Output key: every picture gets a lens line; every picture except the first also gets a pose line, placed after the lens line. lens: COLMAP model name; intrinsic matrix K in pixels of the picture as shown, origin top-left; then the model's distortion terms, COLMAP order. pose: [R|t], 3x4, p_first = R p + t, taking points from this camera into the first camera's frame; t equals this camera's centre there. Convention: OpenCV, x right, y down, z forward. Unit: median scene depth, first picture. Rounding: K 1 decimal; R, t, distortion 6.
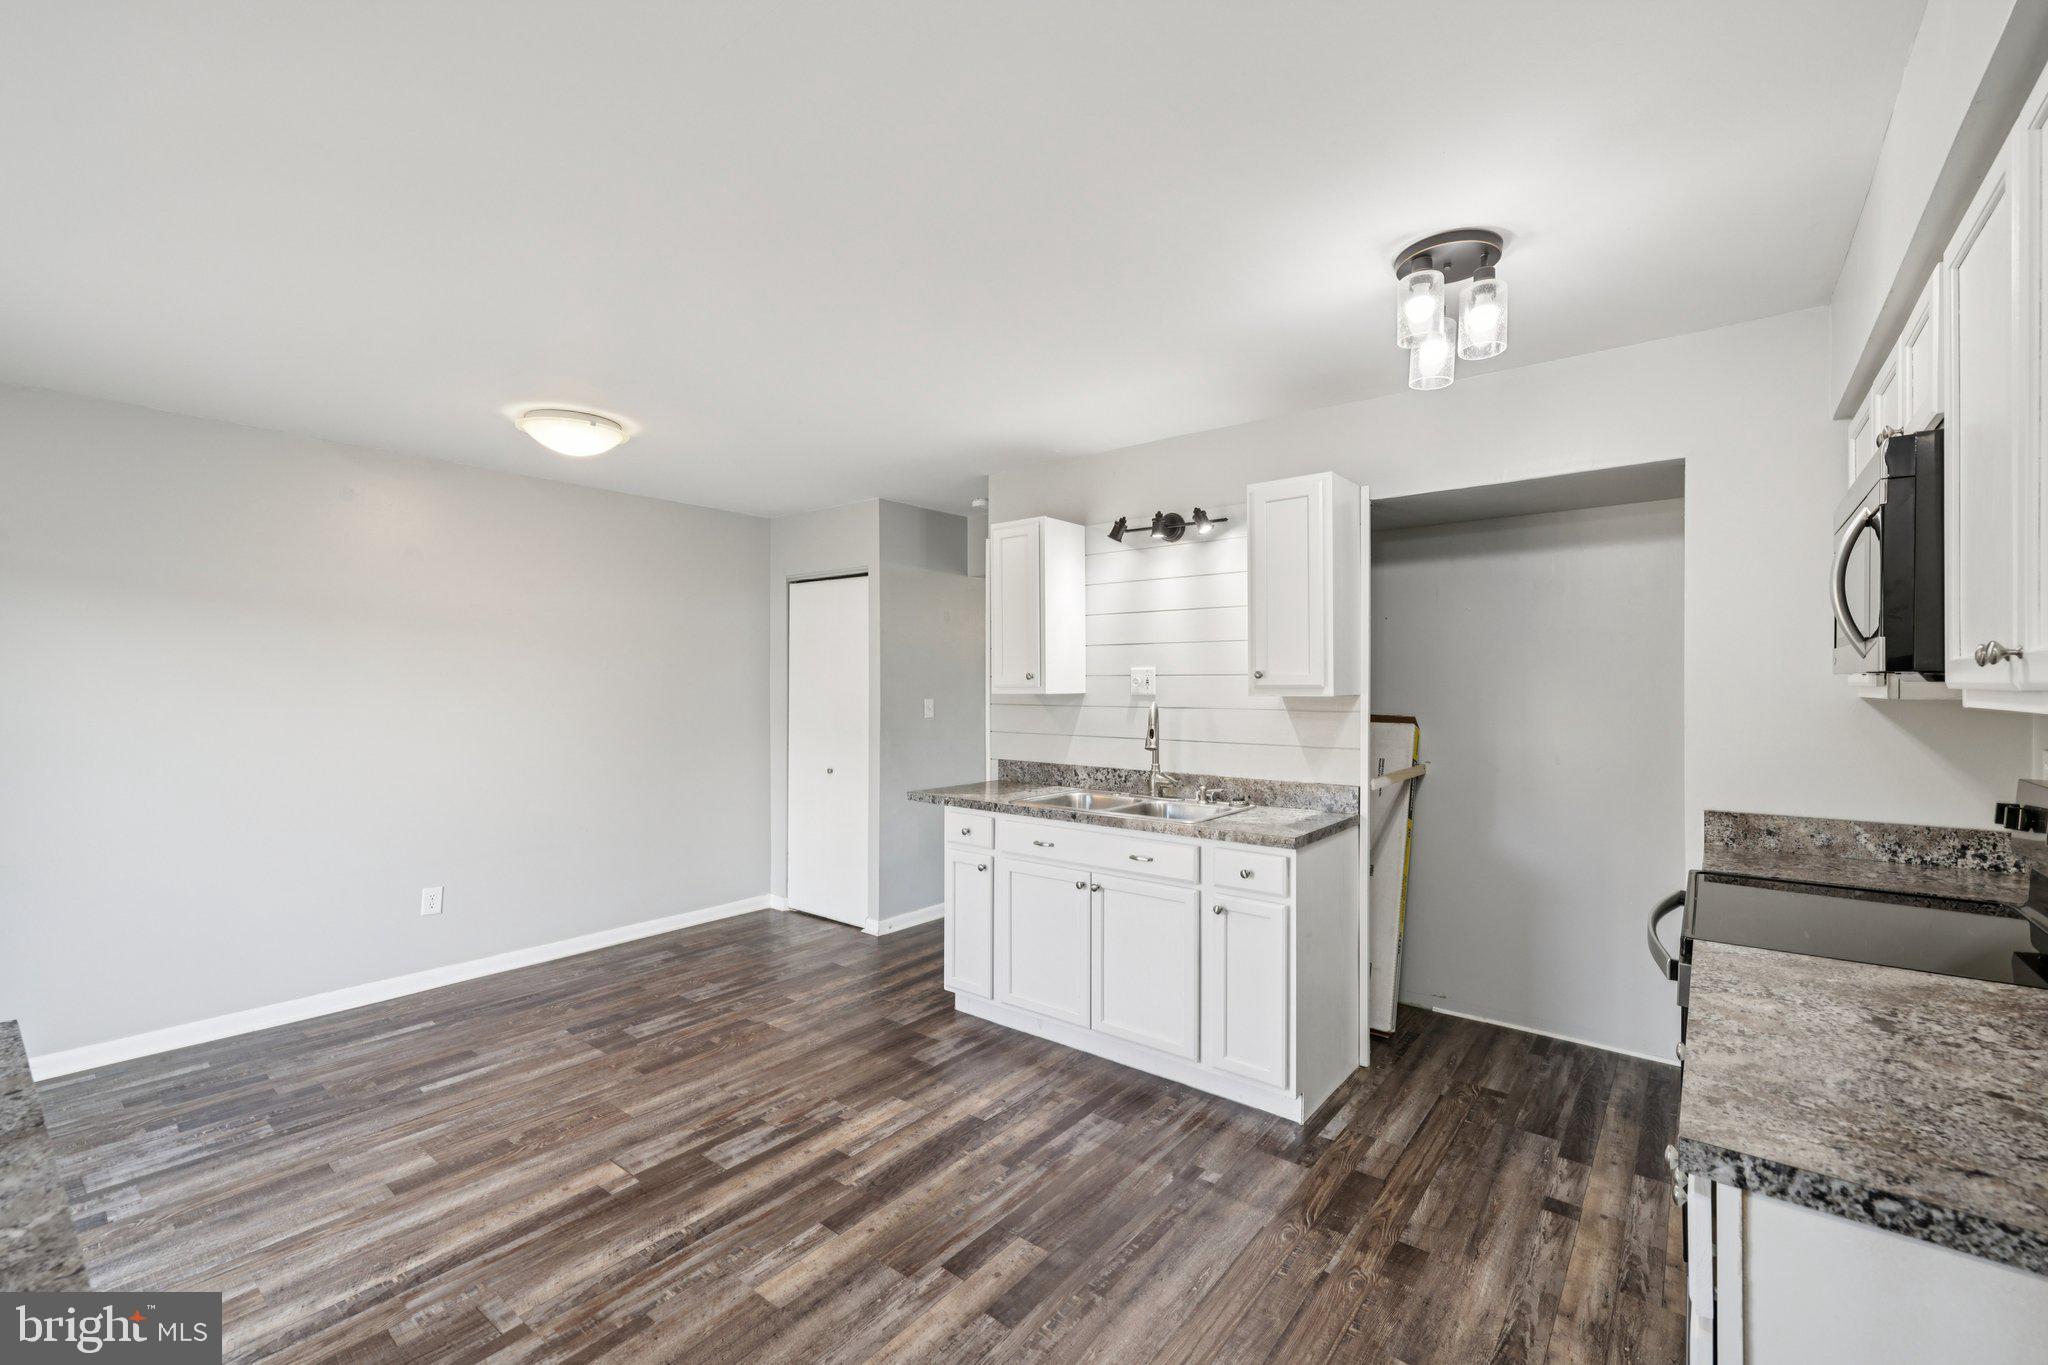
lens RADIAL K [[865.1, 0, 1020.9], [0, 865.1, 678.9], [0, 0, 1]] dist [0.007837, 0.000781]
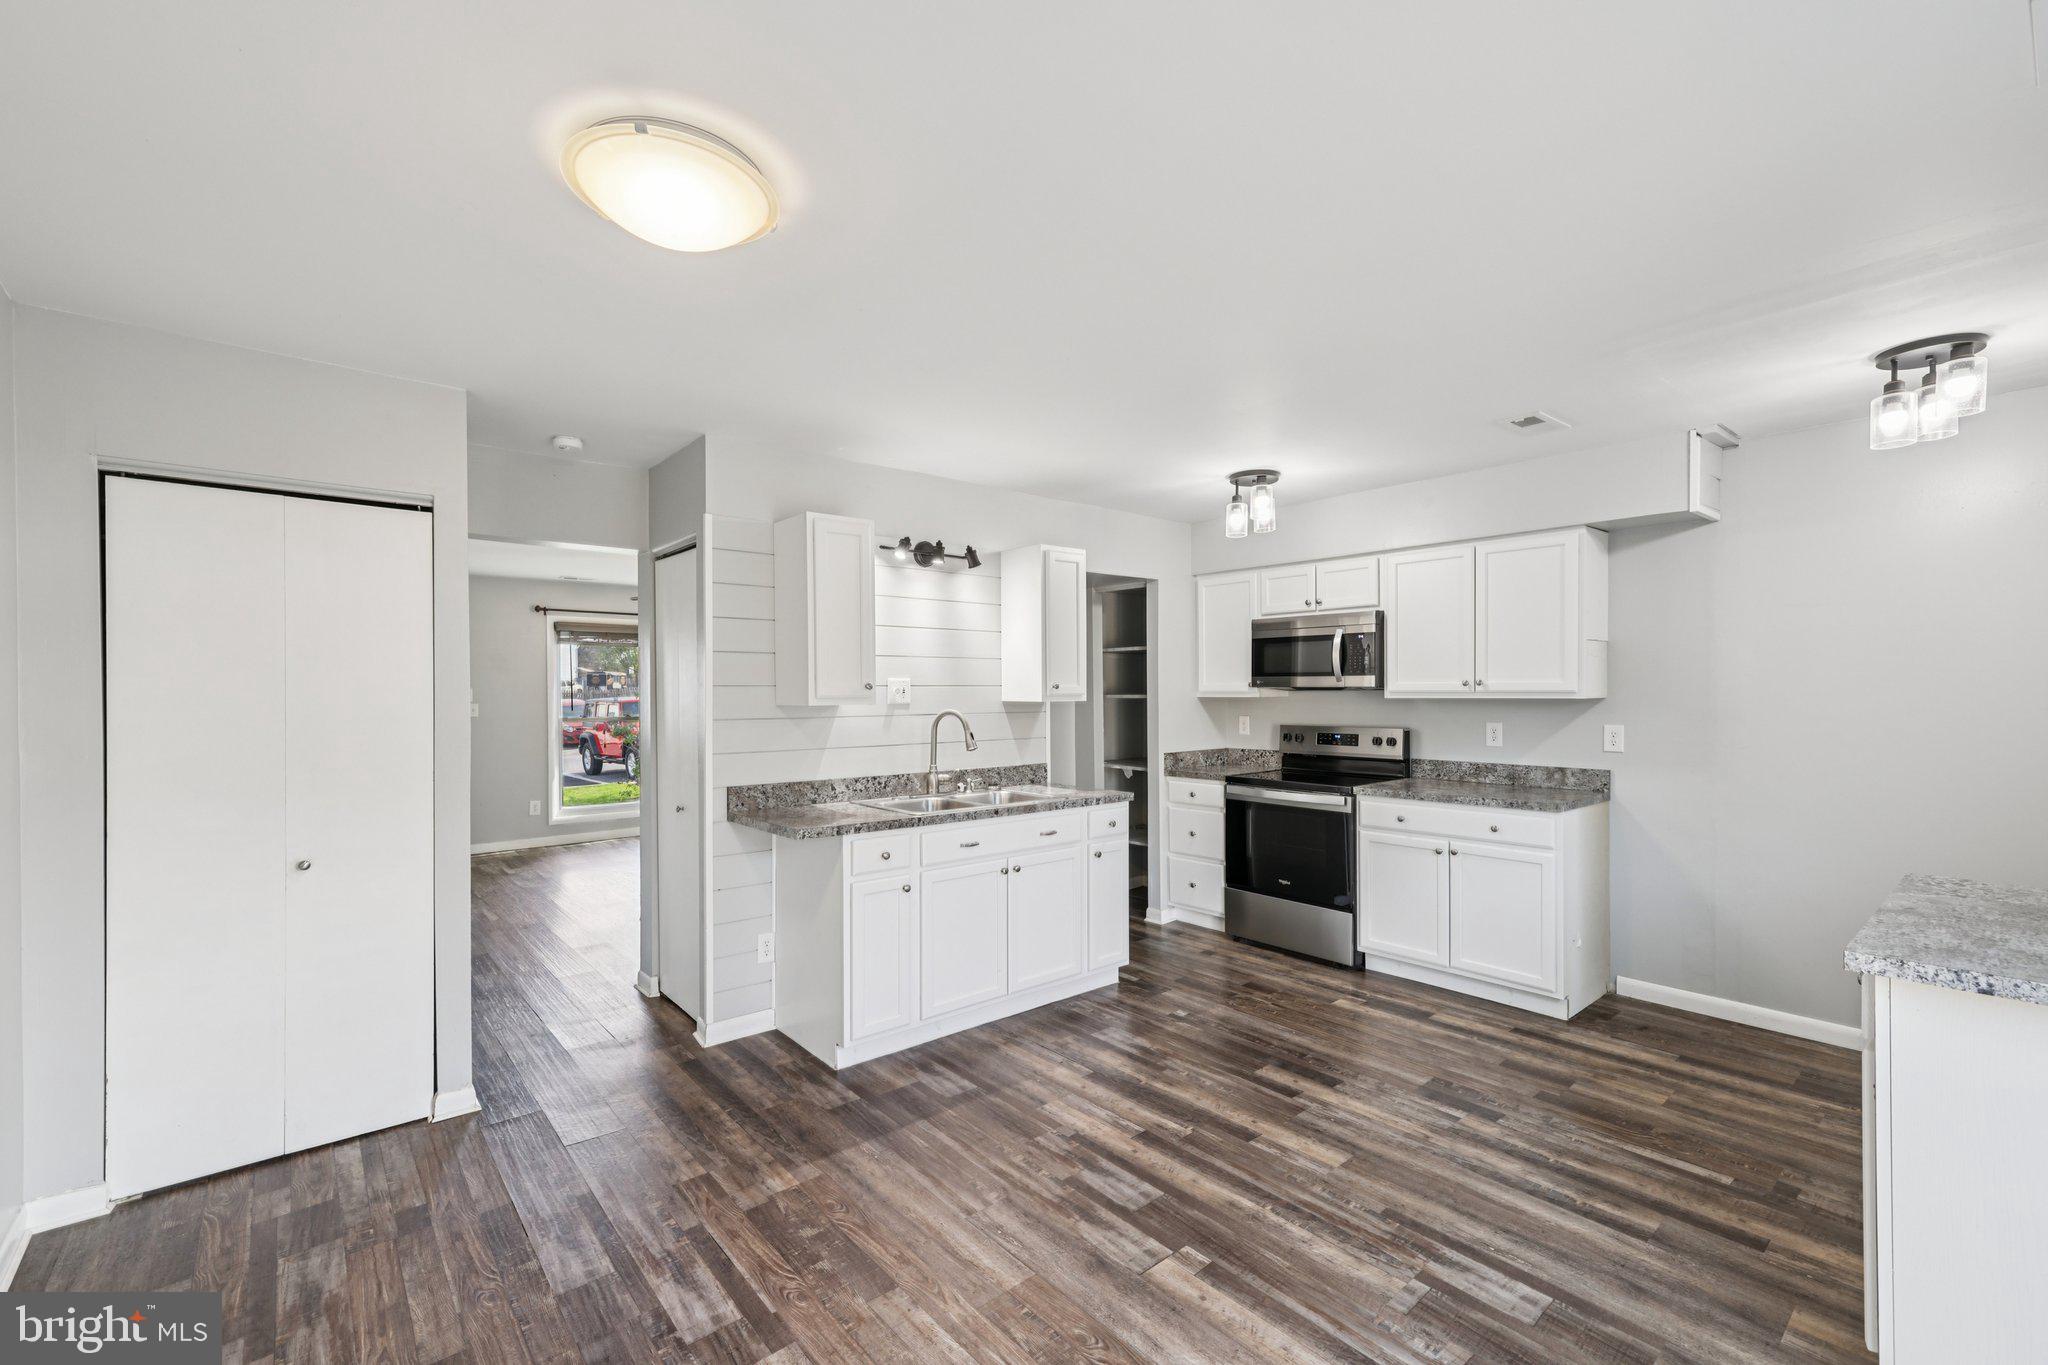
lens RADIAL K [[865.1, 0, 1011.1], [0, 865.1, 691.4], [0, 0, 1]] dist [0.007837, 0.000781]
pose [[0.200709, -0.004965, 0.979638, -1.193711], [-0.000398, 0.999987, 0.005149, -0.003936], [-0.979651, -0.001423, 0.200704, 0.876113]]
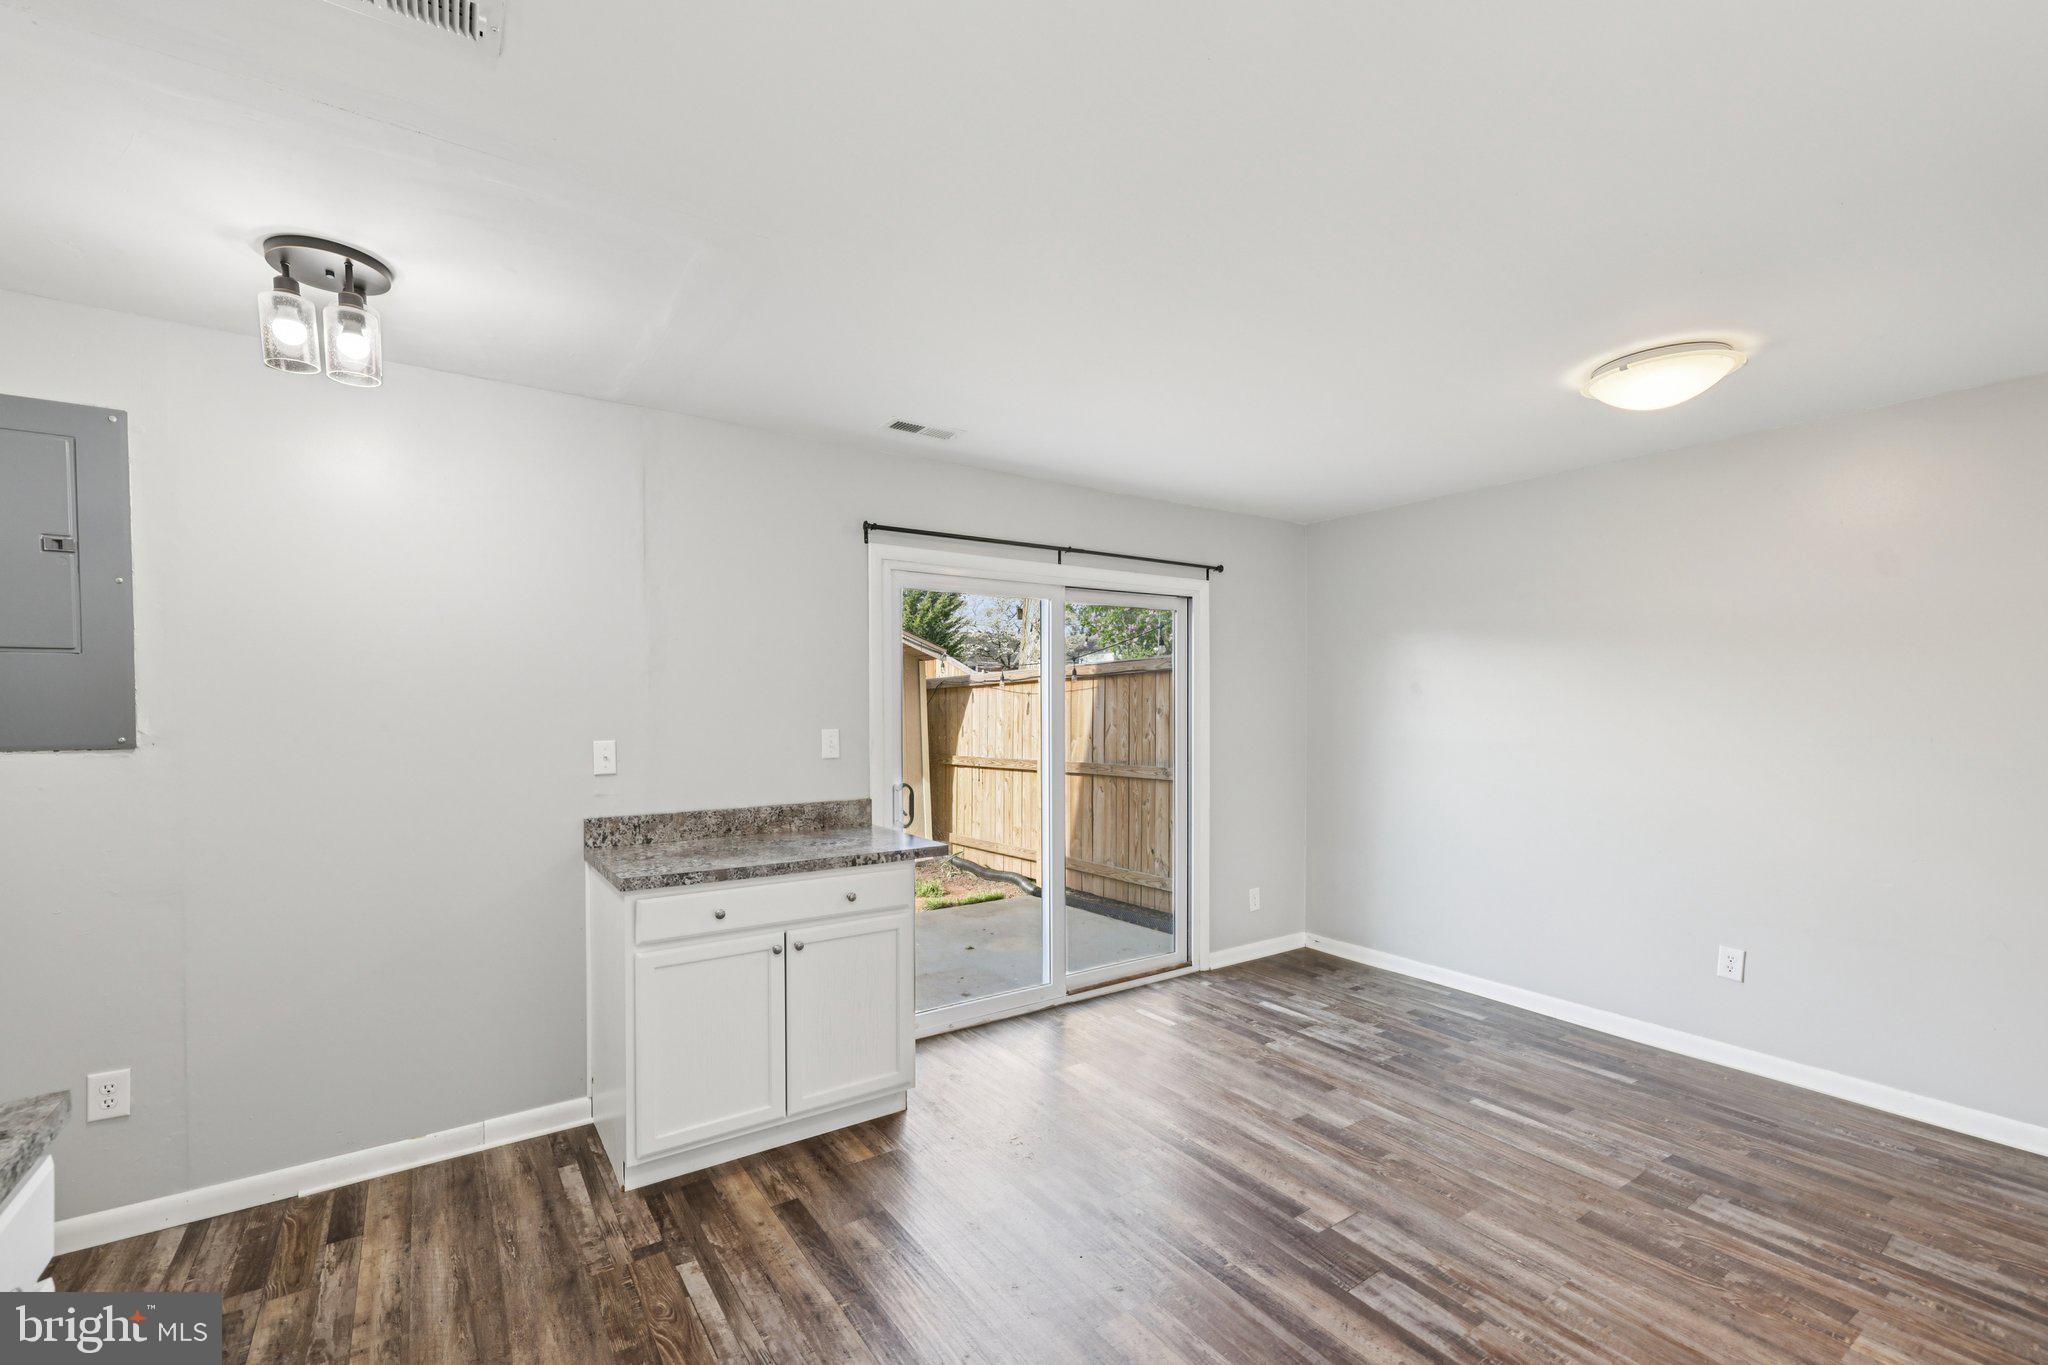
lens RADIAL K [[865.1, 0, 1021.2], [0, 865.1, 731.6], [0, 0, 1]] dist [0.007837, 0.000781]
pose [[-0.295804, 0.025562, -0.954906, 0.481741], [0.003898, 0.999666, 0.025553, 0.004936], [0.955241, 0.003836, -0.295805, 0.849422]]
